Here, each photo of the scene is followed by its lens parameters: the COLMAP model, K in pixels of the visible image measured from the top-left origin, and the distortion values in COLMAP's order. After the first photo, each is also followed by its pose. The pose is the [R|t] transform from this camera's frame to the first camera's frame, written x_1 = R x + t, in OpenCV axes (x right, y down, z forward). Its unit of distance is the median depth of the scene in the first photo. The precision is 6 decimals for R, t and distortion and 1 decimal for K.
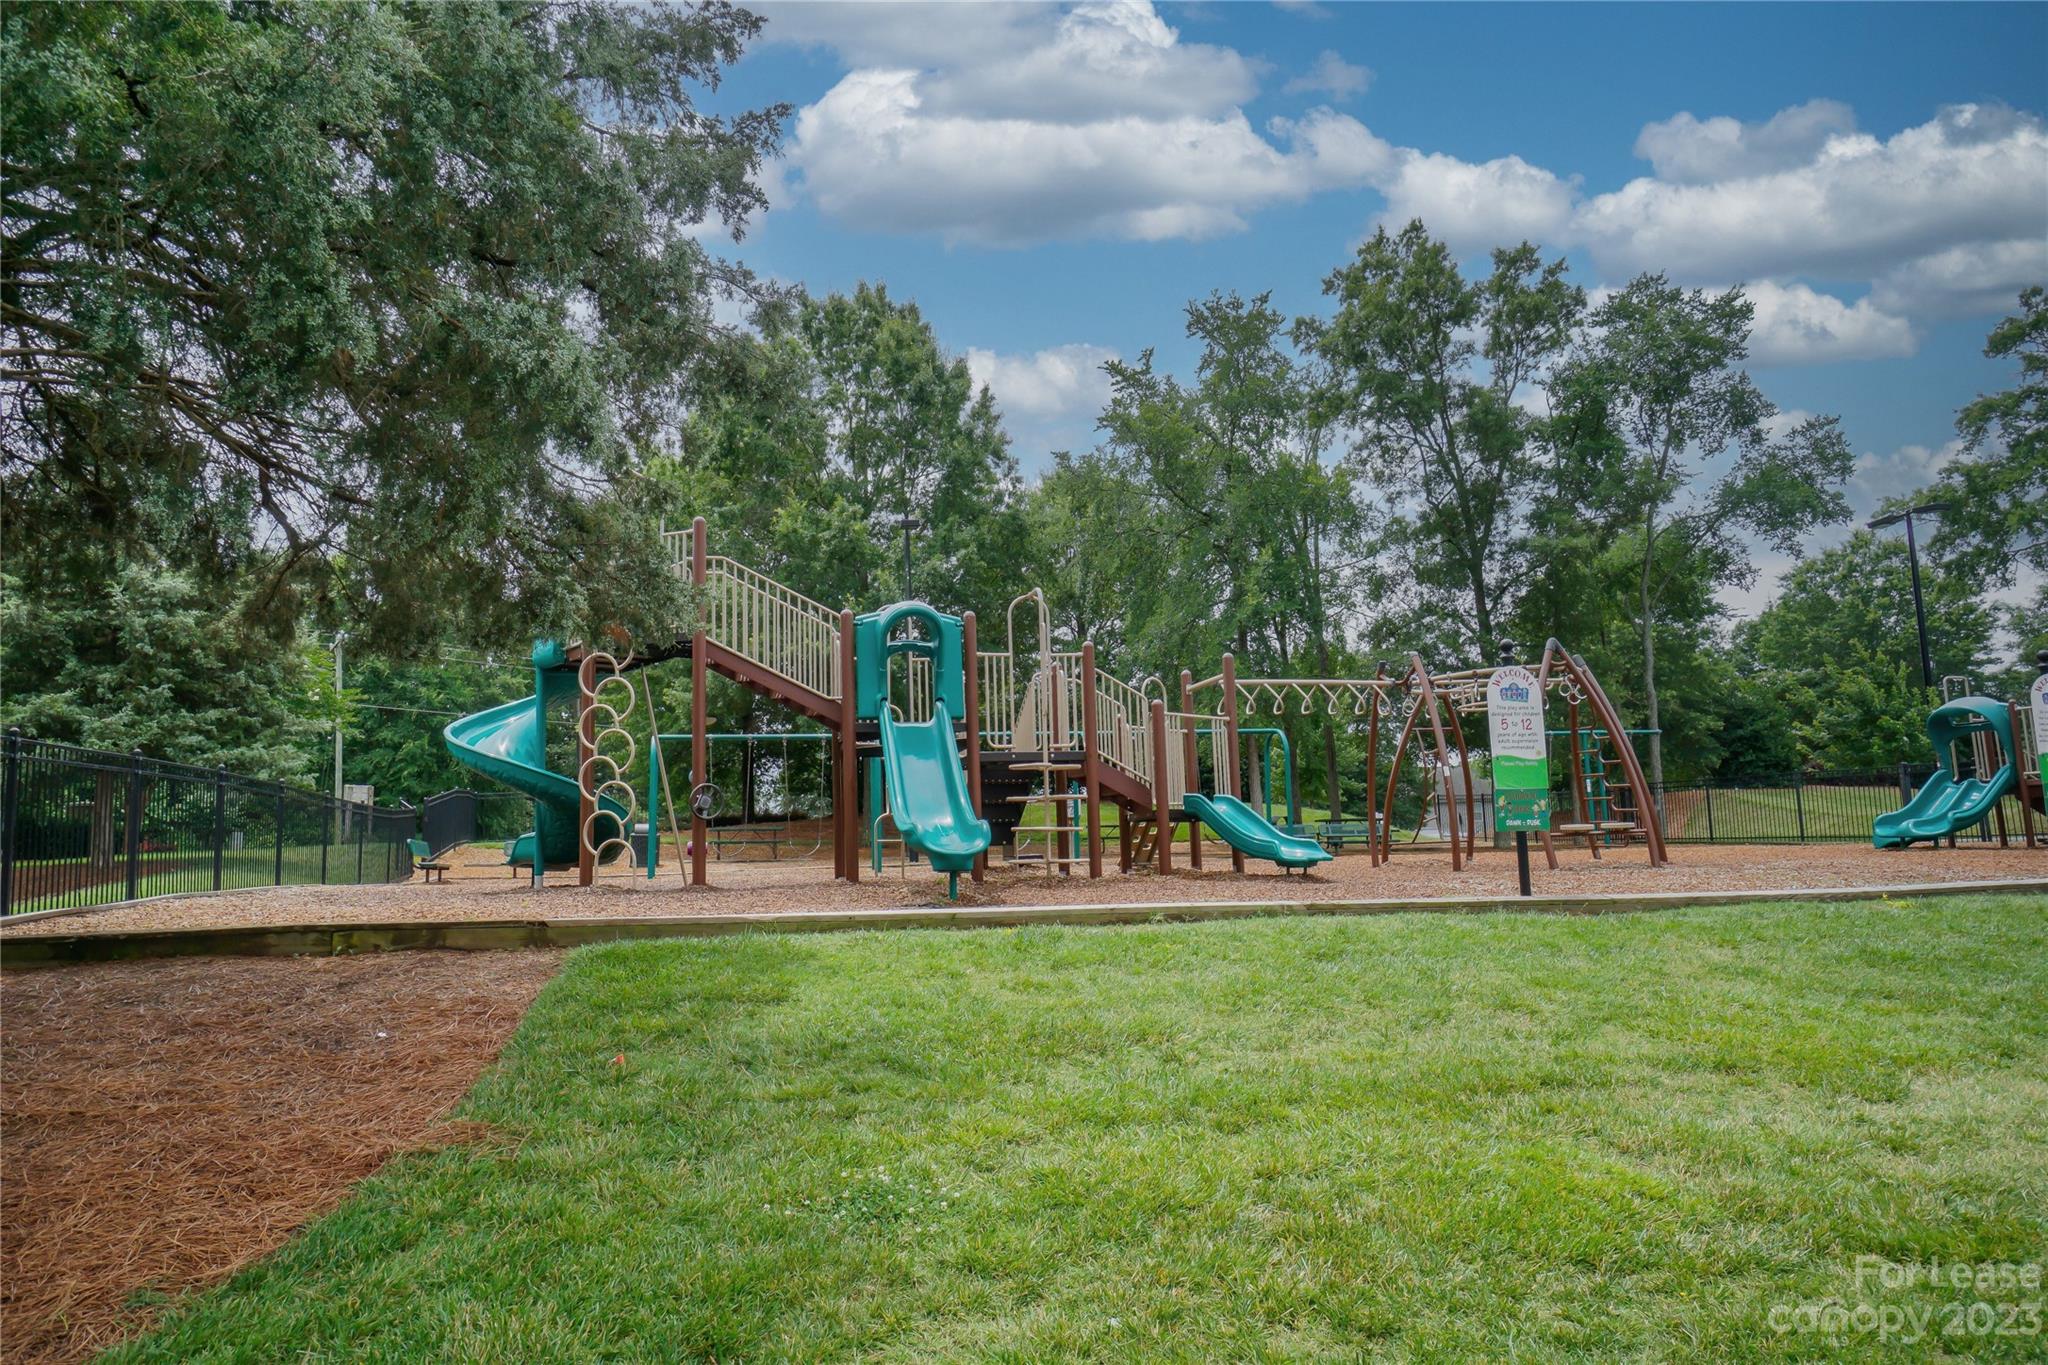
lens RADIAL K [[1218.7, 0, 1038.5], [0, 1218.7, 666.8], [0, 0, 1]] dist [0.029910, 0.001144]
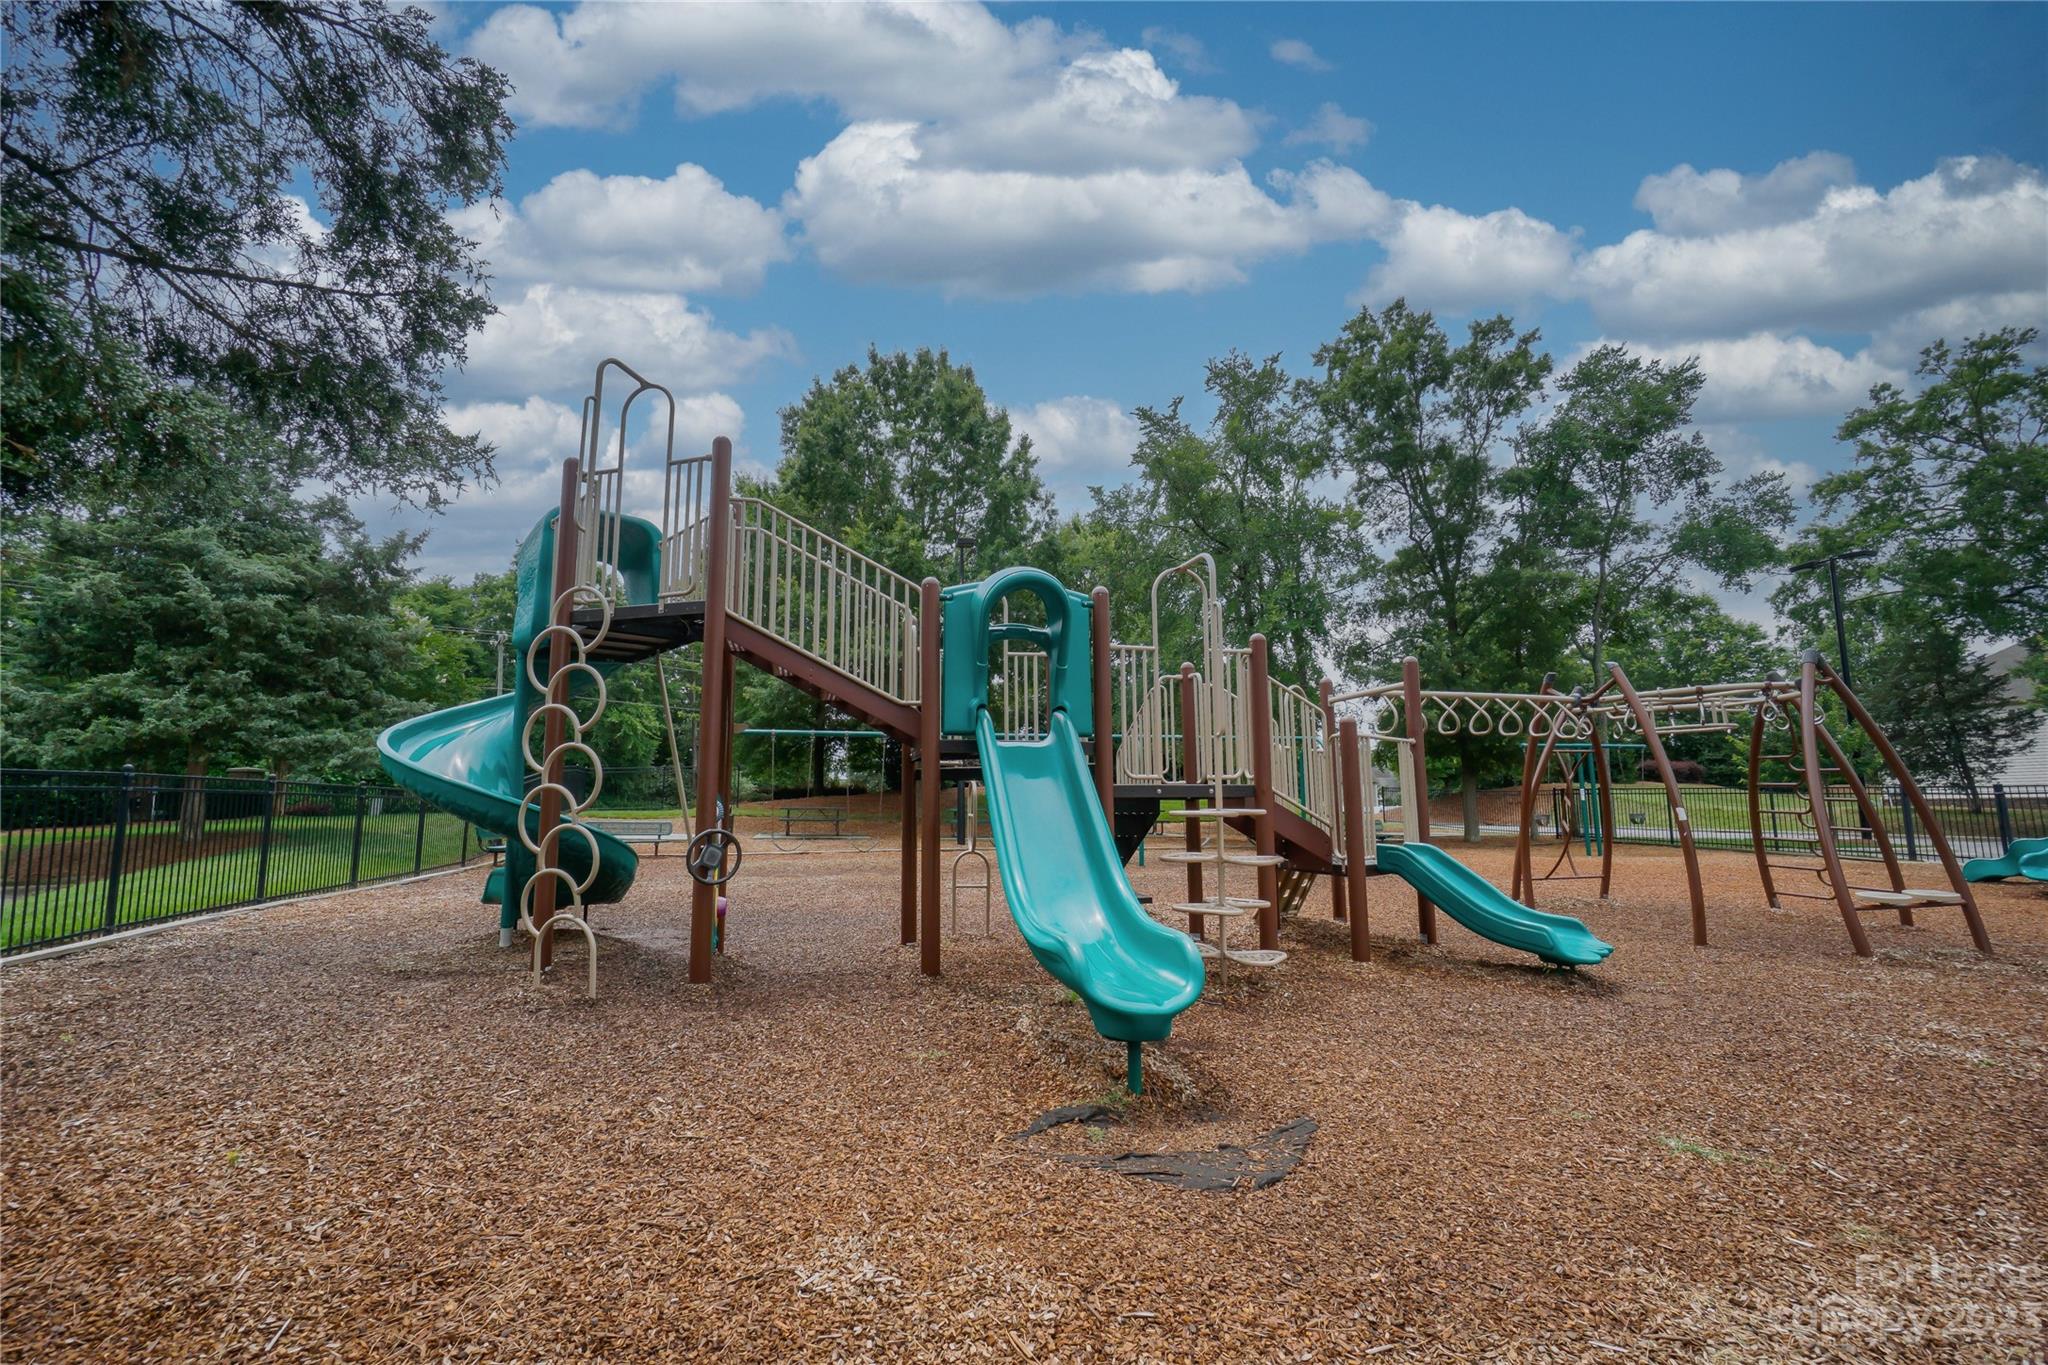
lens RADIAL K [[857.0, 0, 1024.0], [0, 857.0, 682.5], [0, 0, 1]] dist [-0.006959, 0.003562]
pose [[0.999663, 0.025057, -0.006840, -0.036815], [-0.025002, 0.999656, 0.007916, 0.003171], [0.007036, -0.007743, 0.999945, 0.189993]]
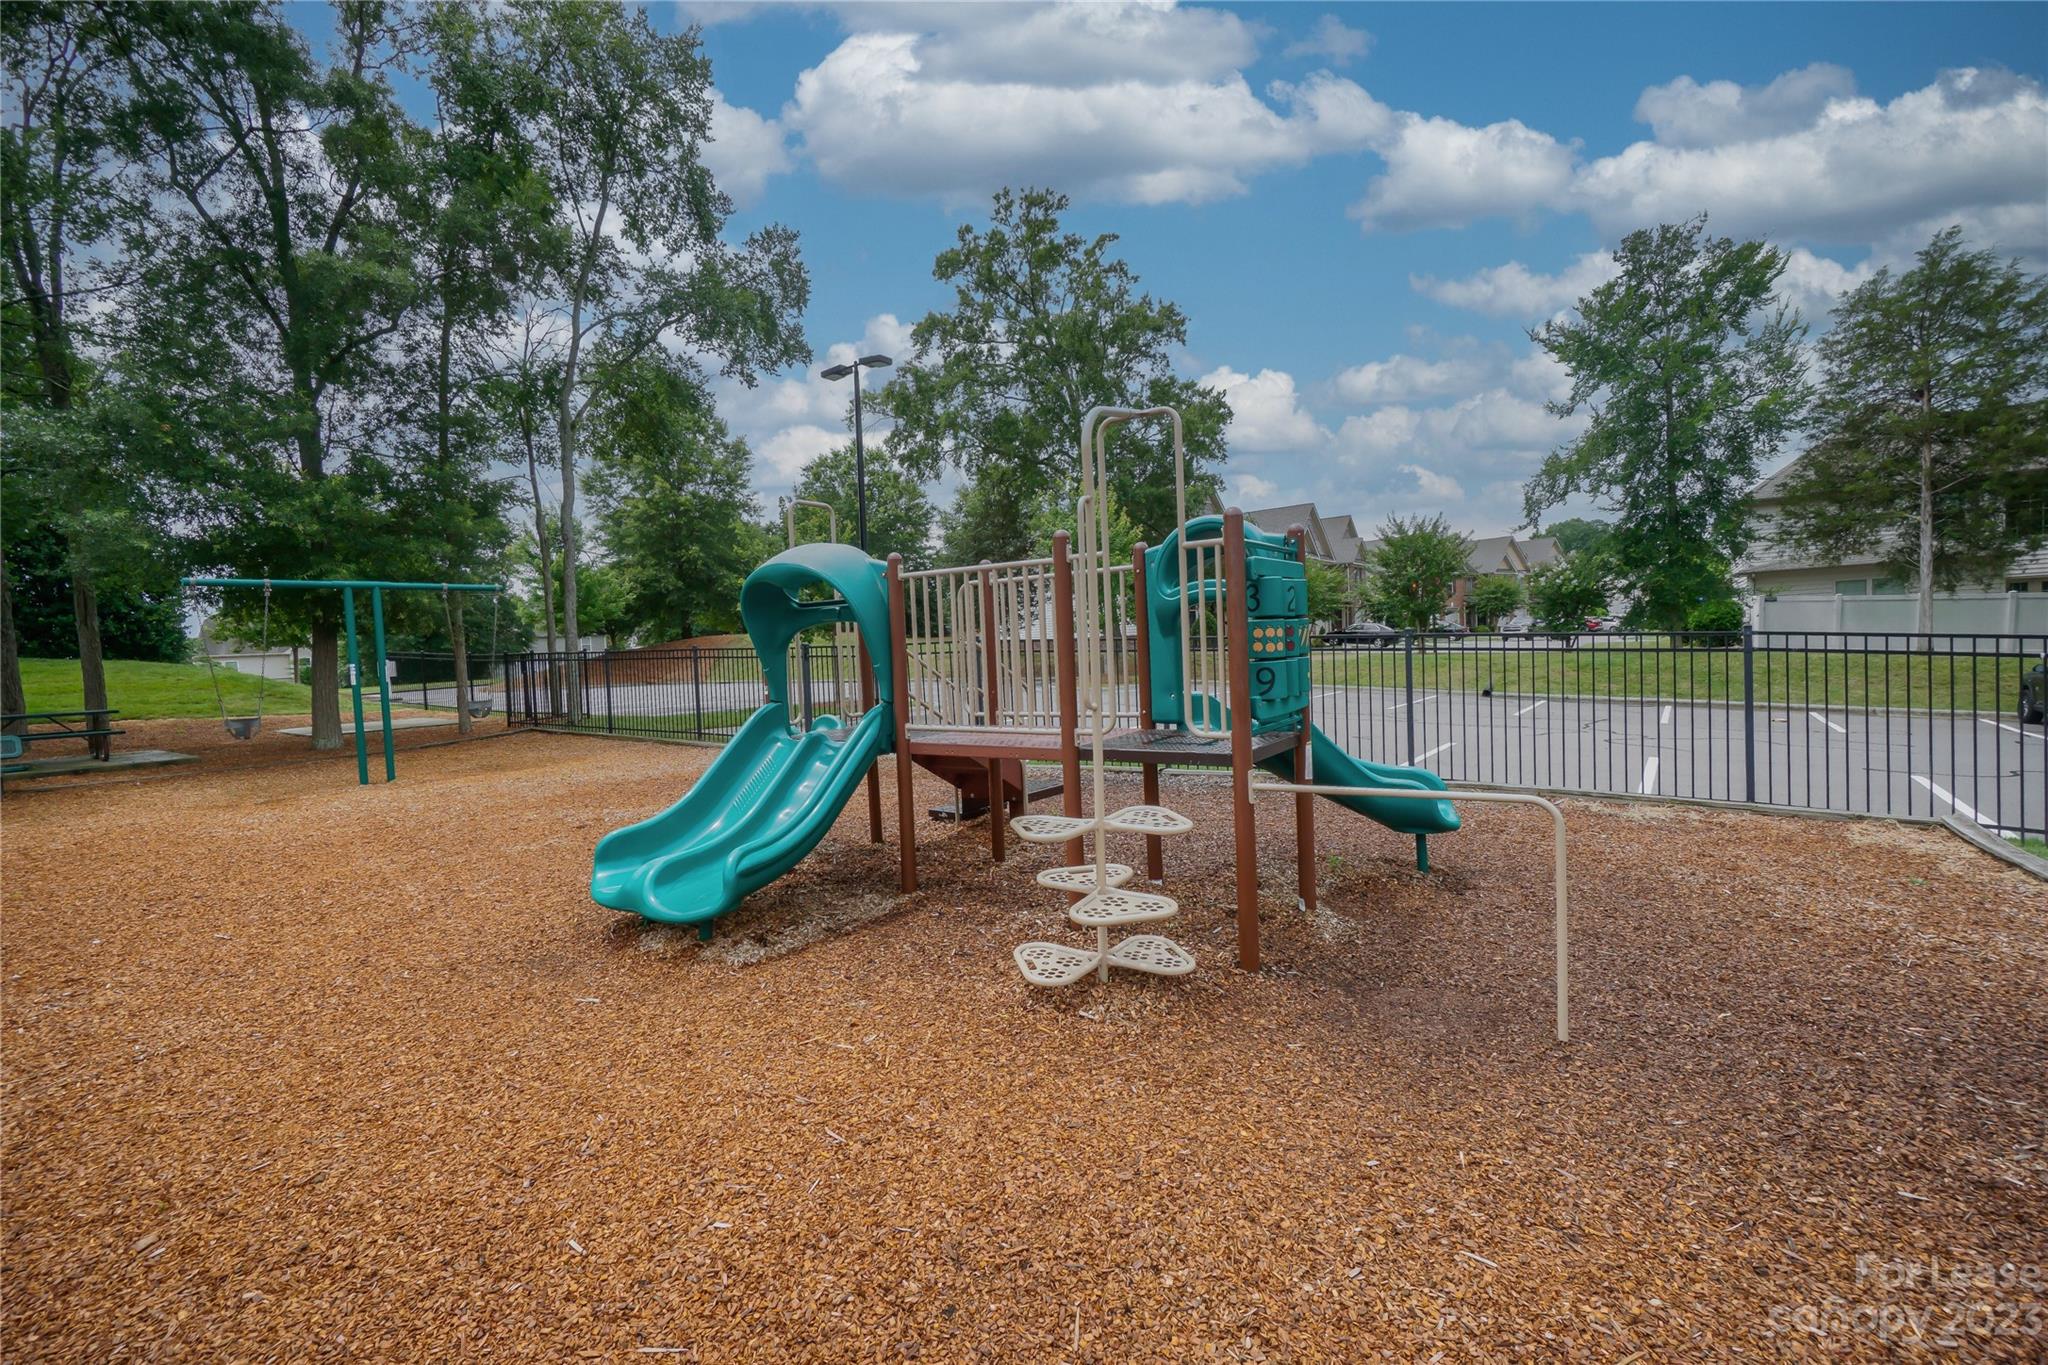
lens RADIAL K [[857.0, 0, 1024.0], [0, 857.0, 682.5], [0, 0, 1]] dist [-0.006959, 0.003562]
pose [[0.723115, -0.042631, 0.689411, 0.312573], [-0.073073, 0.987771, 0.137726, 0.014877], [-0.686851, -0.149969, 0.711157, 0.386303]]
